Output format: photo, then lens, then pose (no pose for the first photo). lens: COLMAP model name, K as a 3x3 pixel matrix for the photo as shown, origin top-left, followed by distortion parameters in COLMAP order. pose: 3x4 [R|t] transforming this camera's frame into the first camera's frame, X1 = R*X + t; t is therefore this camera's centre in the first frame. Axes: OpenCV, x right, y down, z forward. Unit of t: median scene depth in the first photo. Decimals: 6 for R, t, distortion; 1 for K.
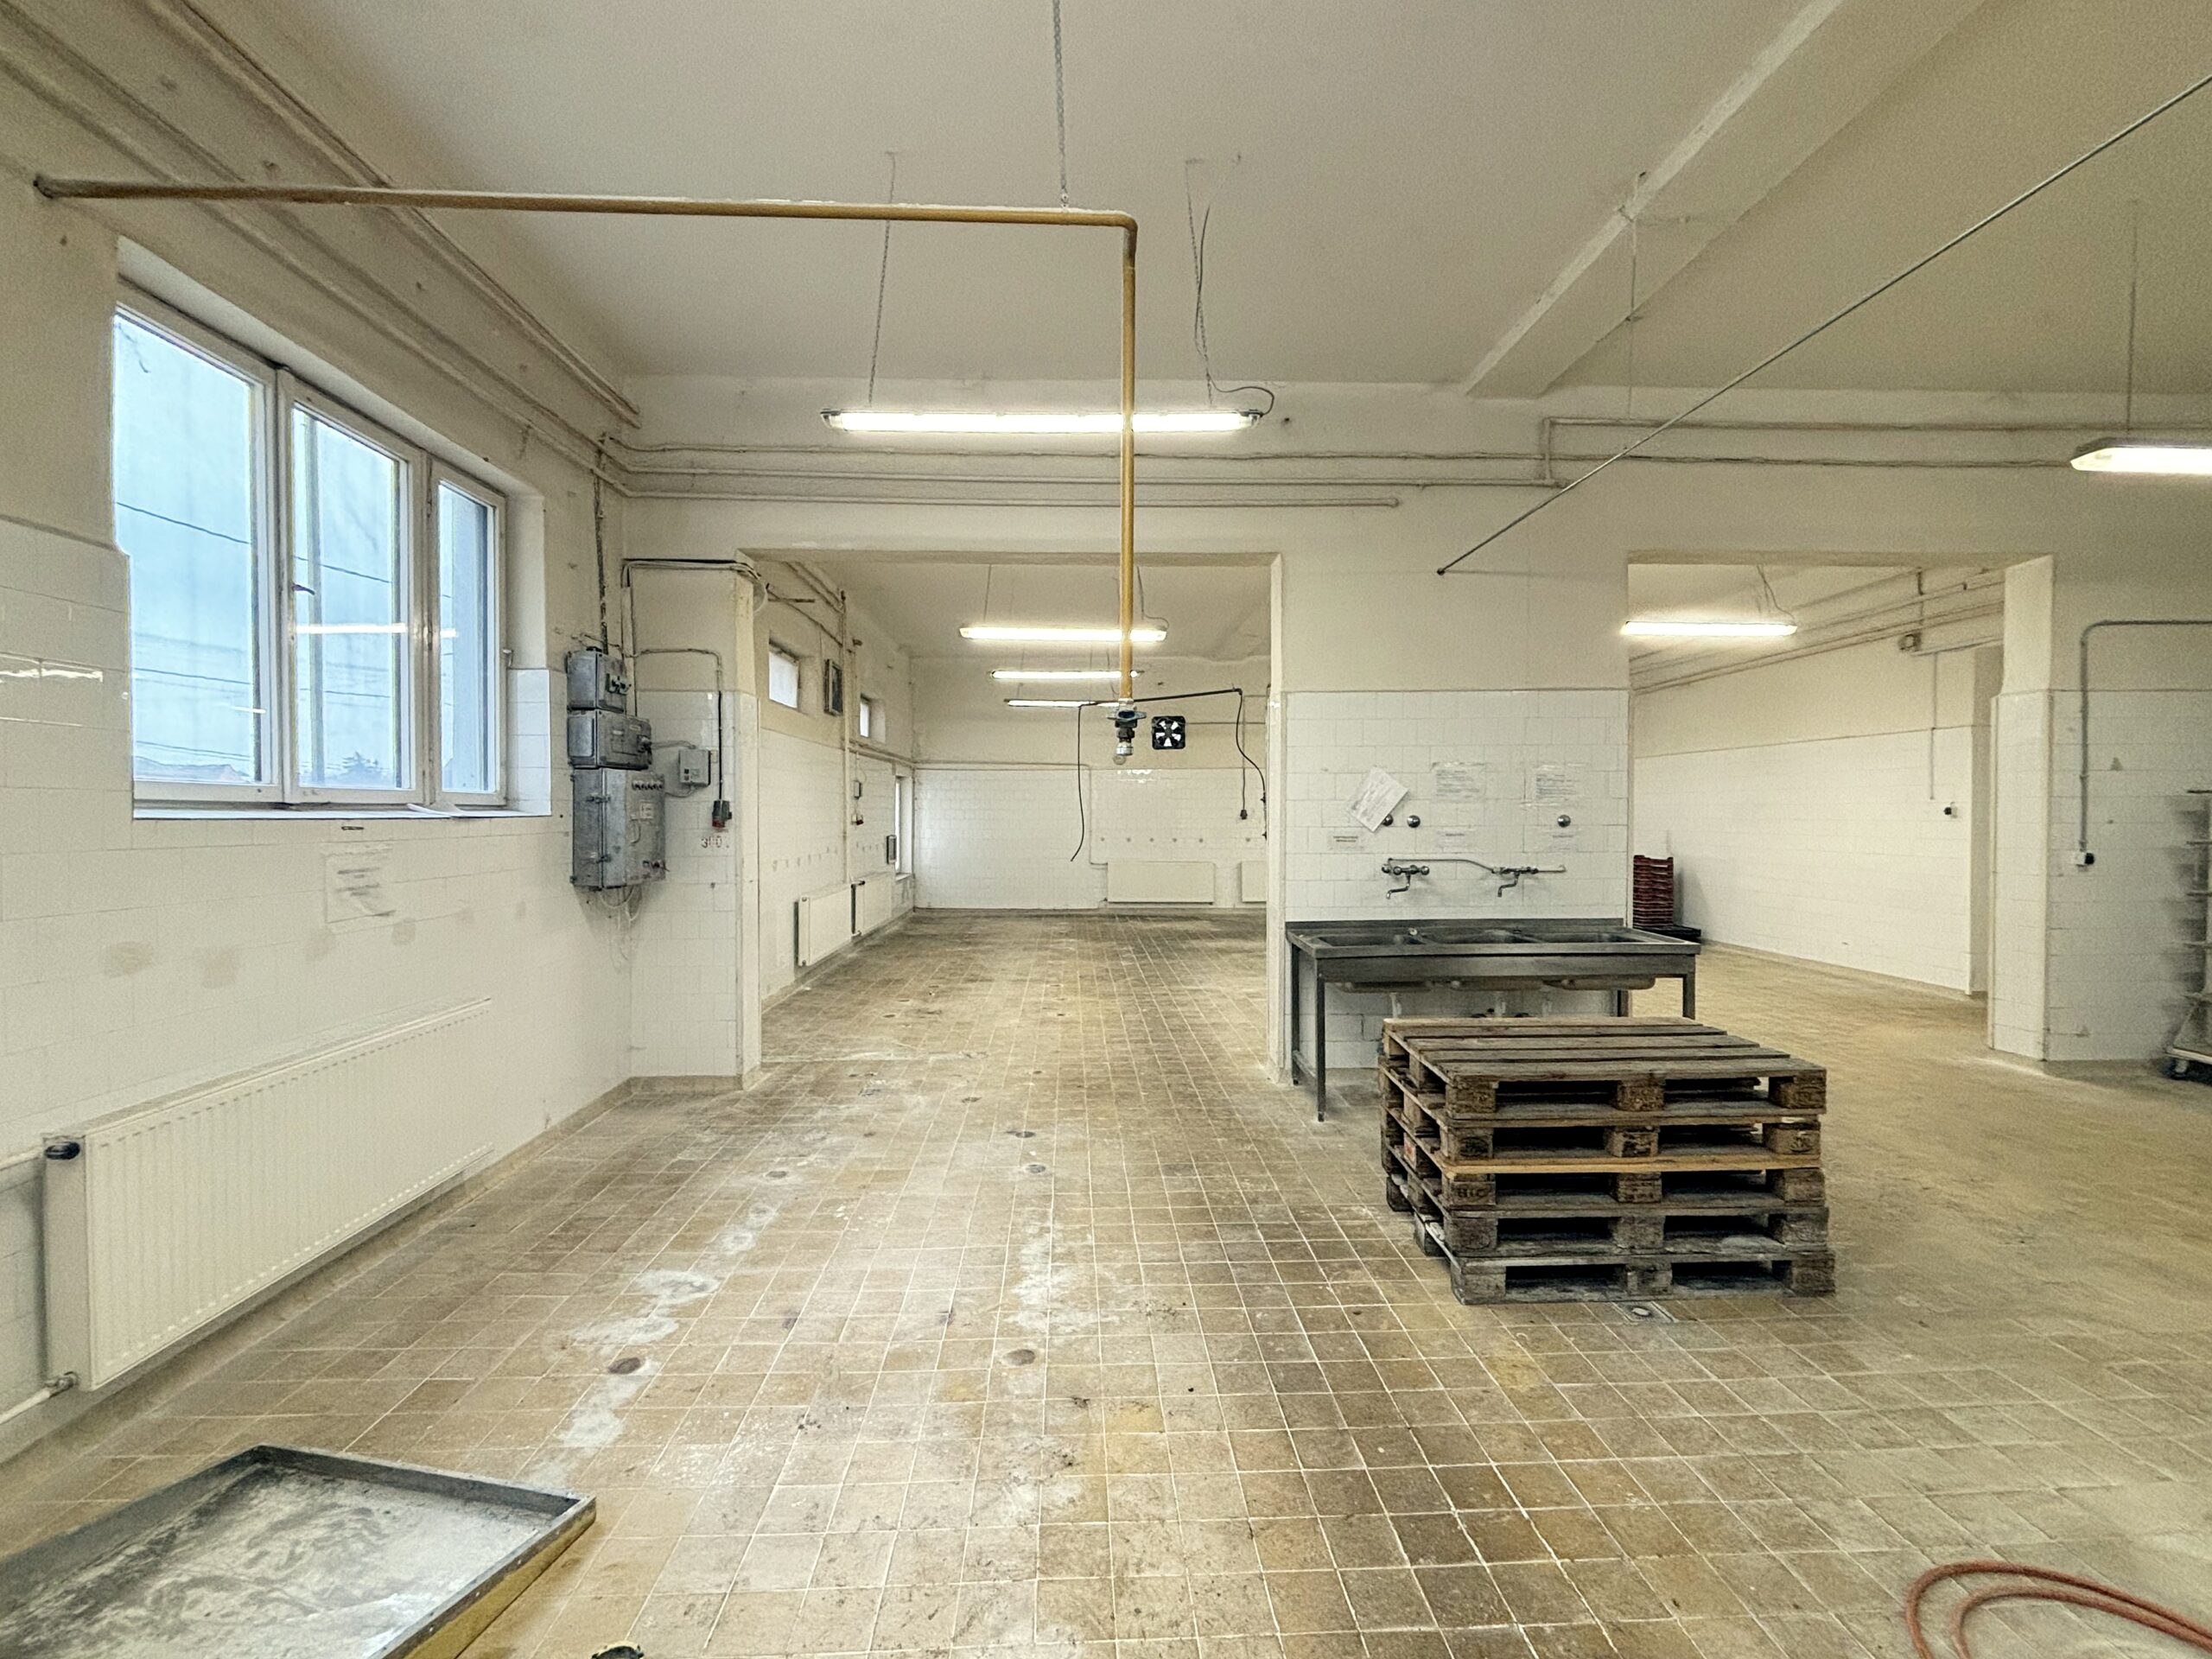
lens RADIAL K [[986.7, 0, 1106.0], [0, 986.7, 829.5], [0, 0, 1]] dist [-0.000932, 0.000299]
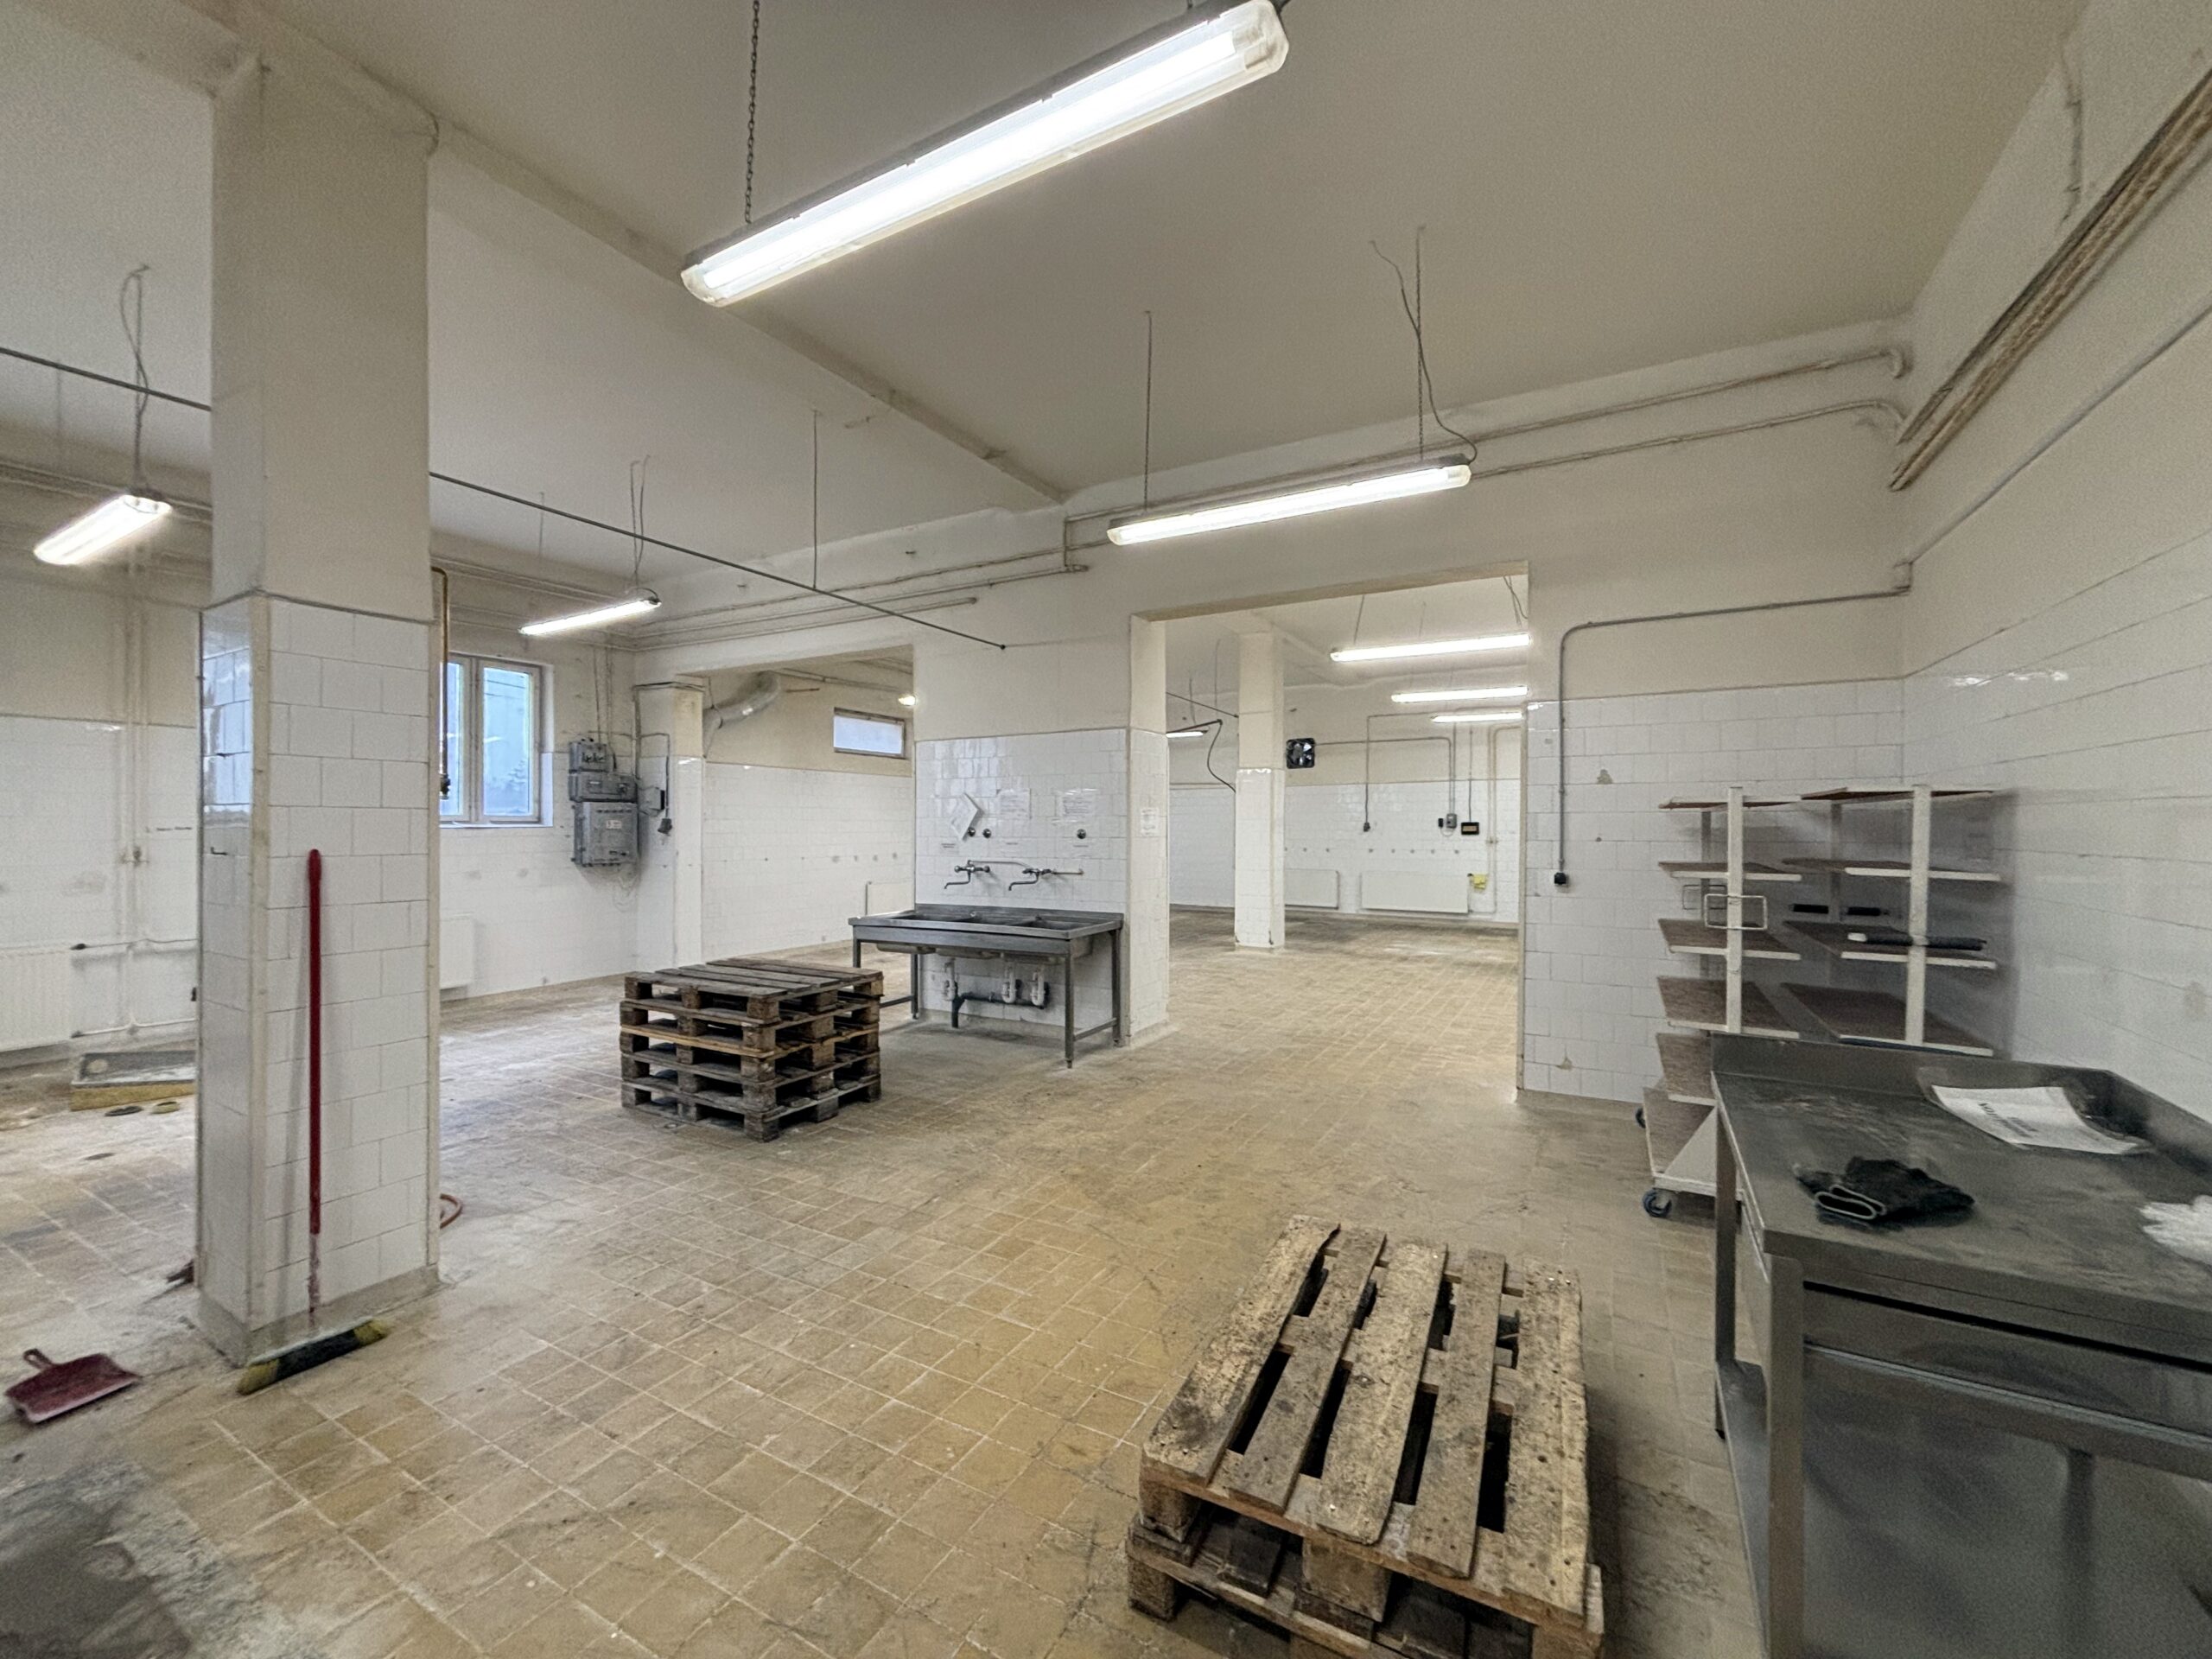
lens RADIAL K [[895.8, 0, 1112.8], [0, 895.8, 821.9], [0, 0, 1]] dist [-0.000997, -0.000376]
pose [[0.855638, 0.000719, -0.517573, 1.107170], [-0.010347, 0.999823, -0.015717, -0.006019], [0.517471, 0.018803, 0.855494, 0.044774]]
